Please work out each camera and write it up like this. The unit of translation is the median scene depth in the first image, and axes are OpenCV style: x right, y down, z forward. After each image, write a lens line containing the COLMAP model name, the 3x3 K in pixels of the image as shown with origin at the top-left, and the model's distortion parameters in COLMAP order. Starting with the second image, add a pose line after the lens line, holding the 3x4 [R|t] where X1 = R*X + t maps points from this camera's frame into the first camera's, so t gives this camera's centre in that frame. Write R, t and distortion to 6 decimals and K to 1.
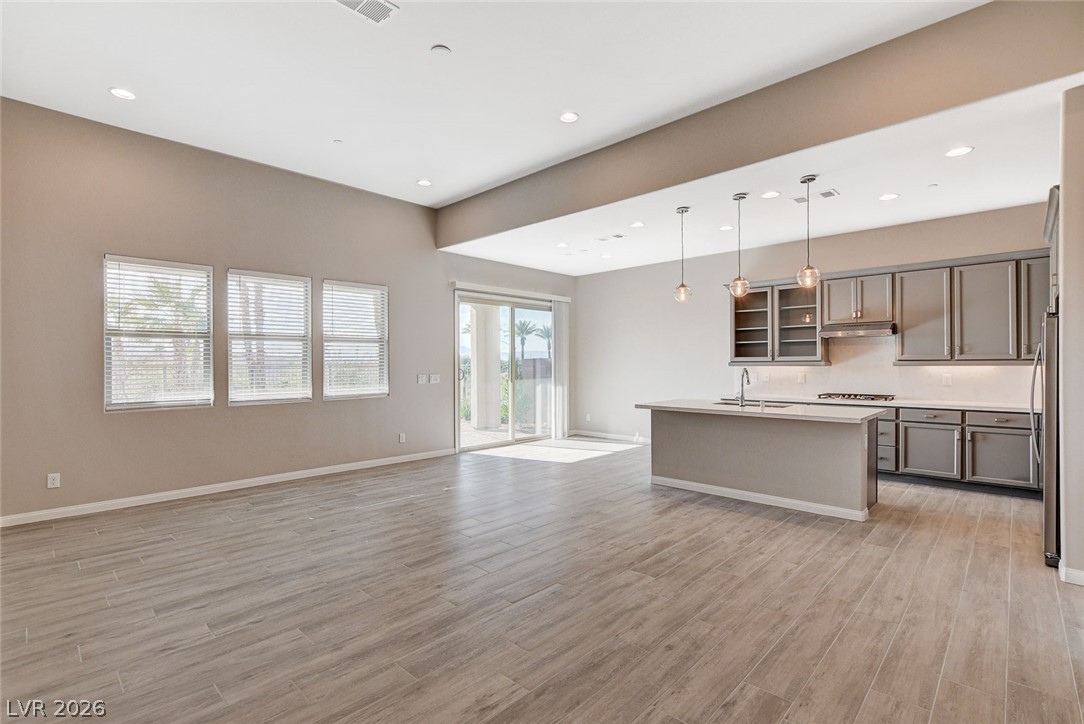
lens RADIAL K [[499.6, 0, 534.7], [0, 499.6, 365.4], [0, 0, 1]] dist [-0.009306, -0.002302]
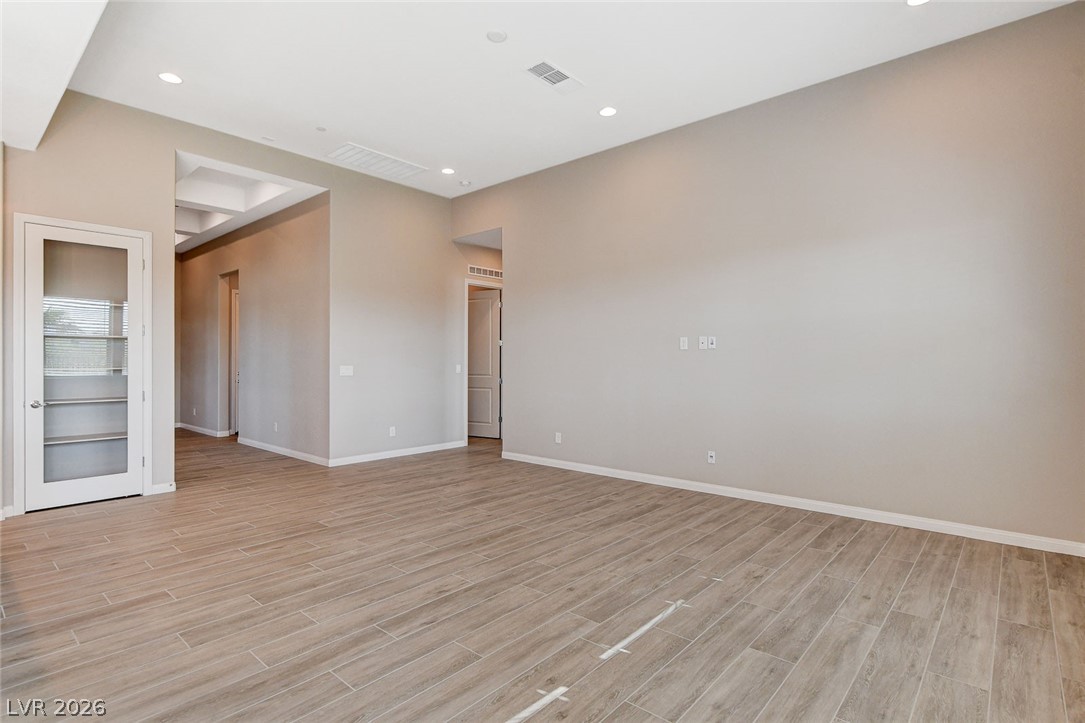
lens RADIAL K [[545.9, 0, 543.3], [0, 545.9, 356.4], [0, 0, 1]] dist [0.004698, 0.001263]
pose [[-0.998671, 0.002613, -0.051479, -0.186545], [0.002910, 0.999980, -0.005692, 0.014850], [0.051463, -0.005834, -0.998658, 1.766437]]
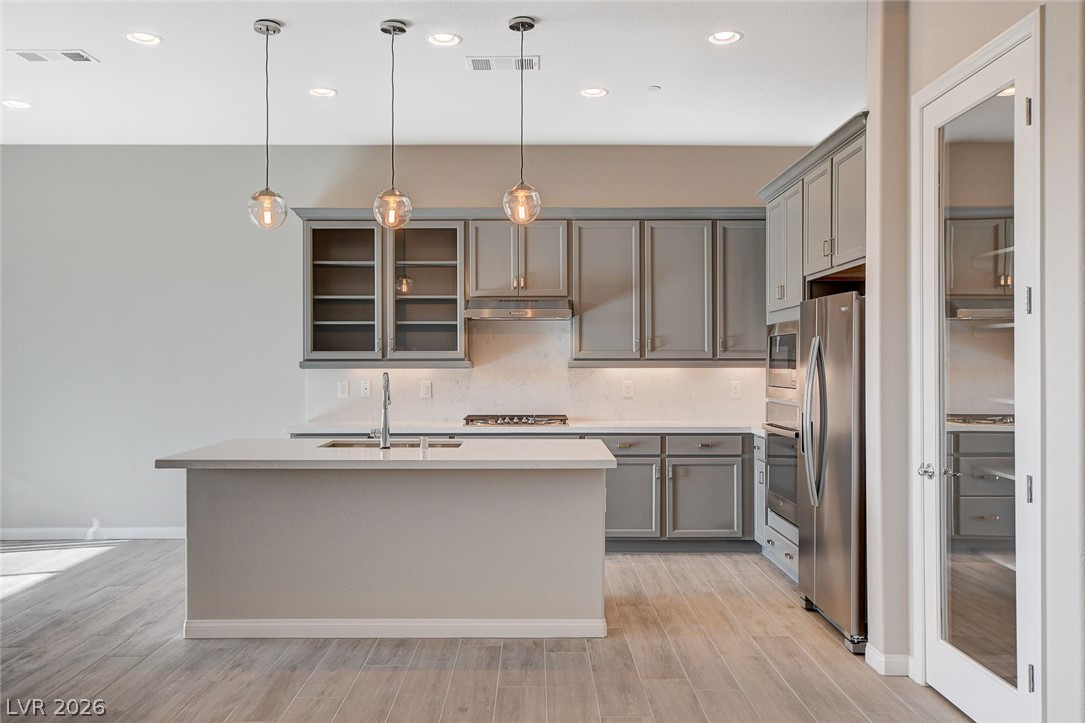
lens RADIAL K [[885.8, 0, 537.9], [0, 885.8, 362.5], [0, 0, 1]] dist [0.005383, 0.017702]
pose [[0.714941, 0.004728, 0.699169, -0.117421], [-0.001385, 0.999985, -0.005346, 0.000018], [-0.699184, 0.002854, 0.714937, 0.308716]]
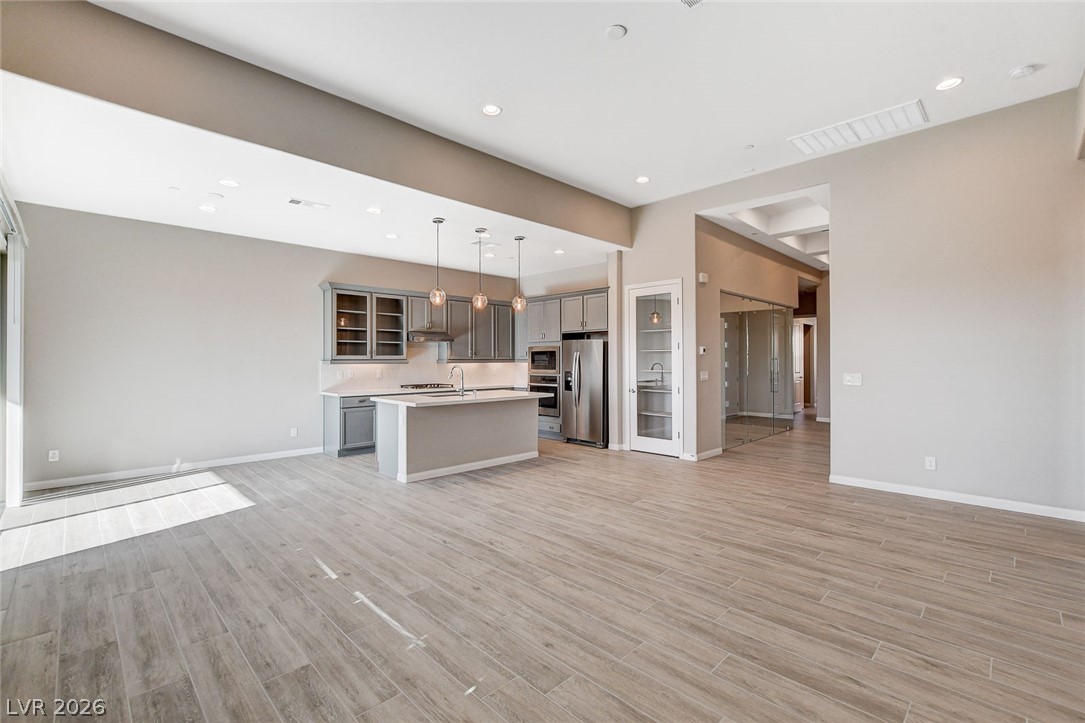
lens RADIAL K [[478.1, 0, 529.7], [0, 478.1, 363.9], [0, 0, 1]] dist [-0.012458, 0.002508]
pose [[0.035193, -0.003642, 0.999374, -0.920910], [0.003955, 0.999986, 0.003505, -0.001278], [-0.999373, 0.003829, 0.035207, 0.954630]]
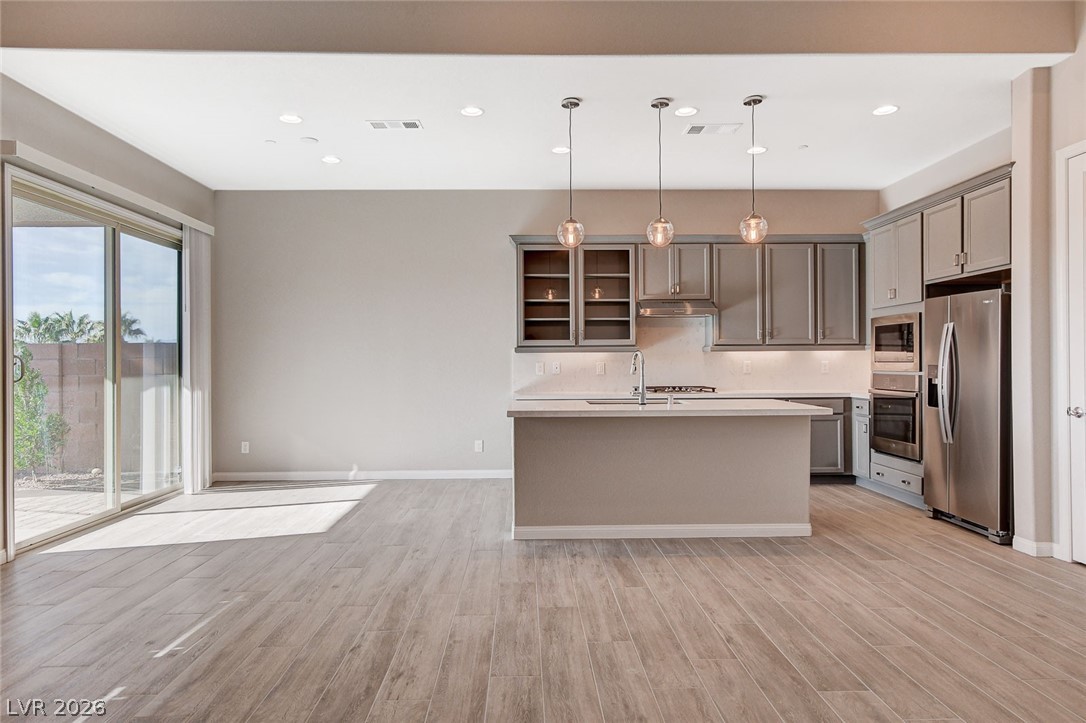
lens RADIAL K [[678.5, 0, 534.7], [0, 678.5, 365.3], [0, 0, 1]] dist [-0.001451, 0.010447]
pose [[0.704889, -0.004544, 0.709303, -0.442708], [0.004649, 0.999988, 0.001786, 0.029154], [-0.709302, 0.002039, 0.704902, 0.525117]]
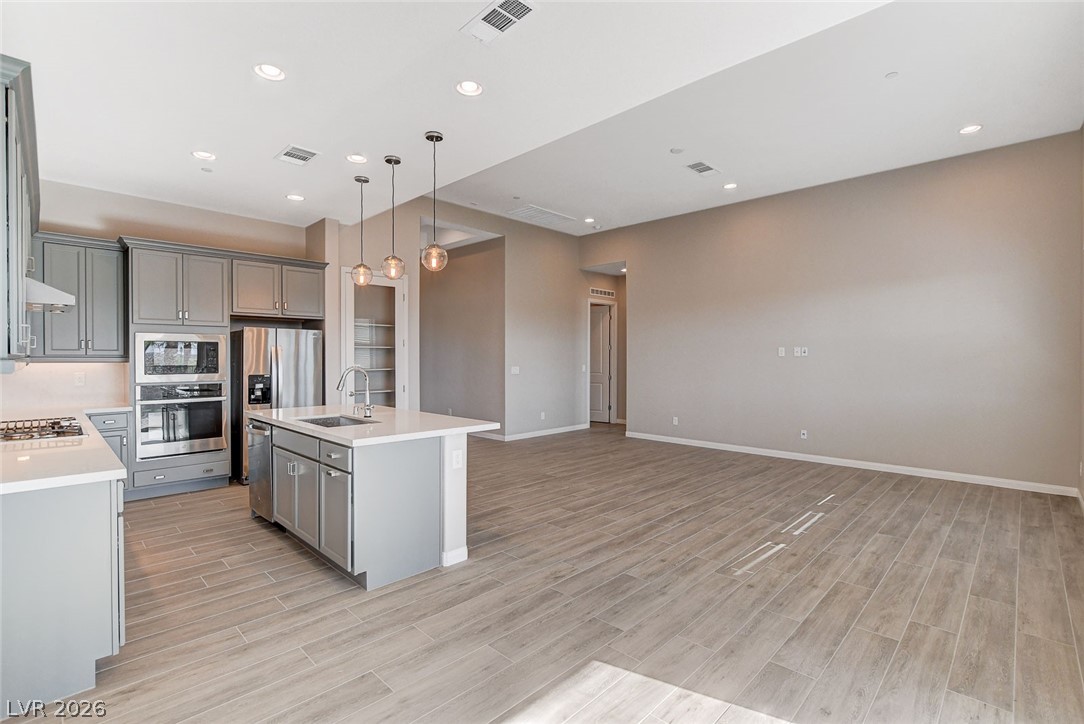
lens RADIAL K [[511.0, 0, 549.3], [0, 511.0, 356.3], [0, 0, 1]] dist [-0.001552, 0.000051]
pose [[-0.999883, 0.001819, -0.015162, 0.189268], [0.001775, 0.999994, 0.002880, -0.013888], [0.015167, 0.002853, -0.999881, 2.136824]]
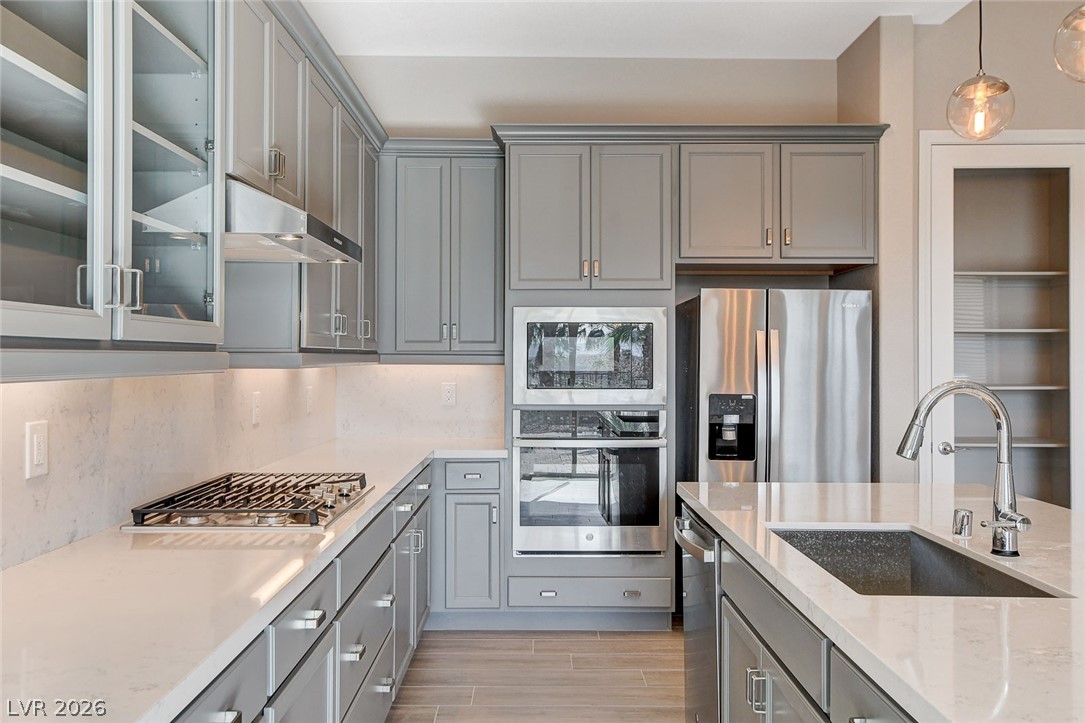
lens RADIAL K [[885.8, 0, 519.2], [0, 885.8, 354.6], [0, 0, 1]] dist [0.005383, 0.017702]
pose [[-0.693862, 0.005259, 0.720088, 0.342621], [0.002009, 0.999984, -0.005368, -0.005186], [-0.720105, -0.002278, -0.693862, 1.718635]]
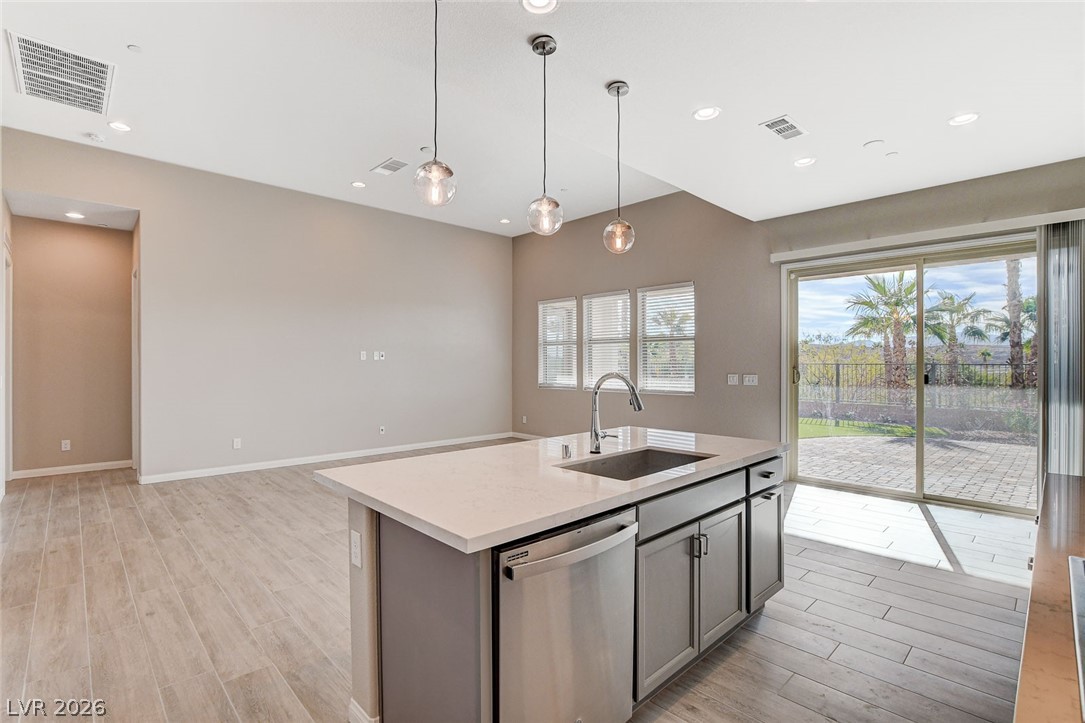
lens RADIAL K [[500.1, 0, 532.6], [0, 500.1, 359.6], [0, 0, 1]] dist [-0.009306, -0.002302]
pose [[-0.046904, -0.002239, -0.998897, 1.078293], [-0.002087, 0.999996, -0.002144, -0.006693], [0.998897, 0.001985, -0.046909, 1.162282]]
